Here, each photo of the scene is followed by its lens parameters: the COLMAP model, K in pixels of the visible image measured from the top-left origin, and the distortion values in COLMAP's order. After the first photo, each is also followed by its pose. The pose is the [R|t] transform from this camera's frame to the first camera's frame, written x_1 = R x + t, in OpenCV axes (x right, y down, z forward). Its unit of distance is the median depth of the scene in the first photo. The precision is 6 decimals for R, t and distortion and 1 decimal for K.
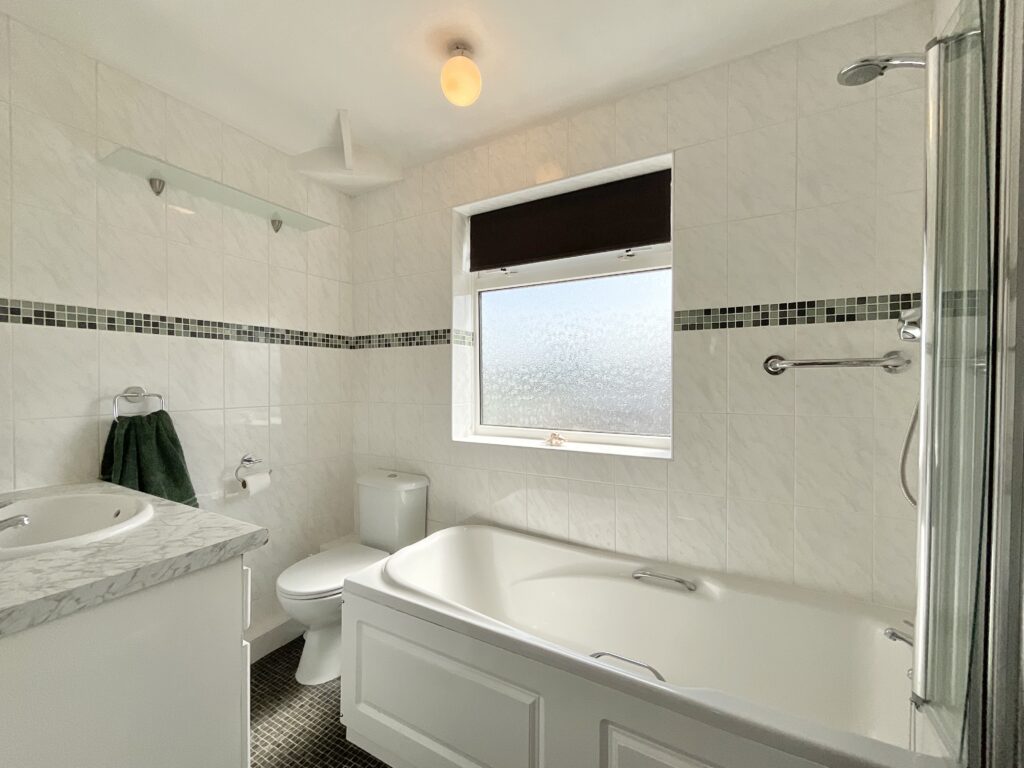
lens RADIAL K [[417.0, 0, 510.6], [0, 417.0, 383.7], [0, 0, 1]] dist [-0.000816, 0.000294]
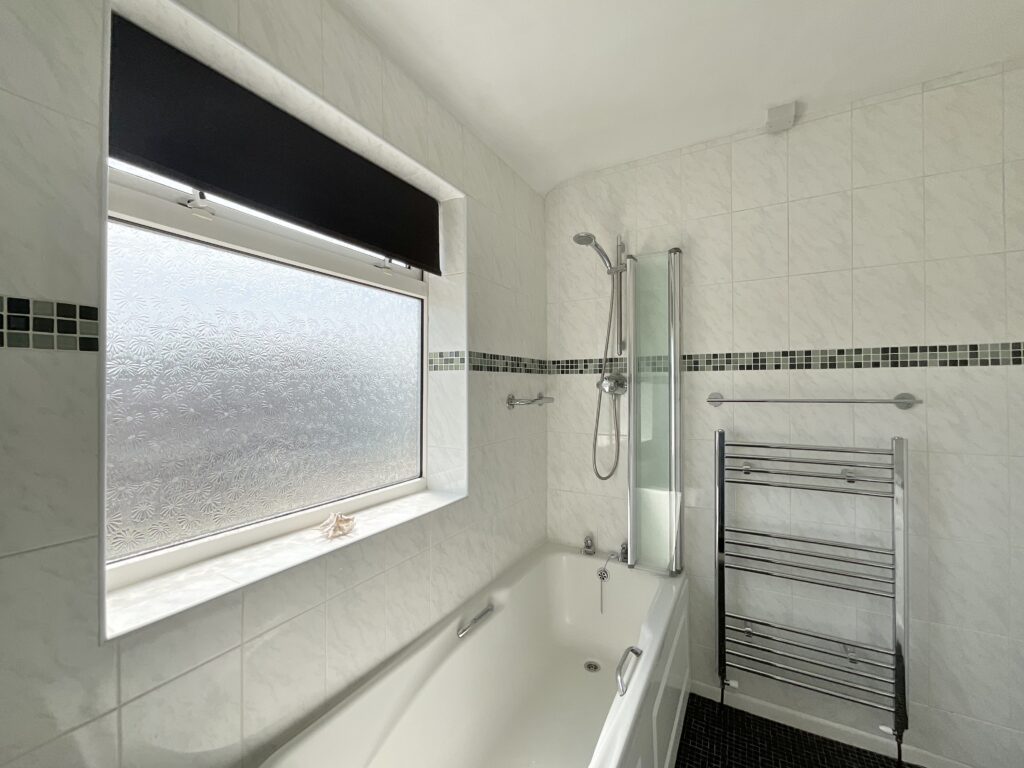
lens RADIAL K [[417.0, 0, 510.6], [0, 417.0, 383.7], [0, 0, 1]] dist [-0.000816, 0.000294]
pose [[0.014934, 0.010057, 0.999838, -0.635412], [0.016526, 0.999810, -0.010304, -0.081984], [-0.999752, 0.016677, 0.014765, 0.892703]]
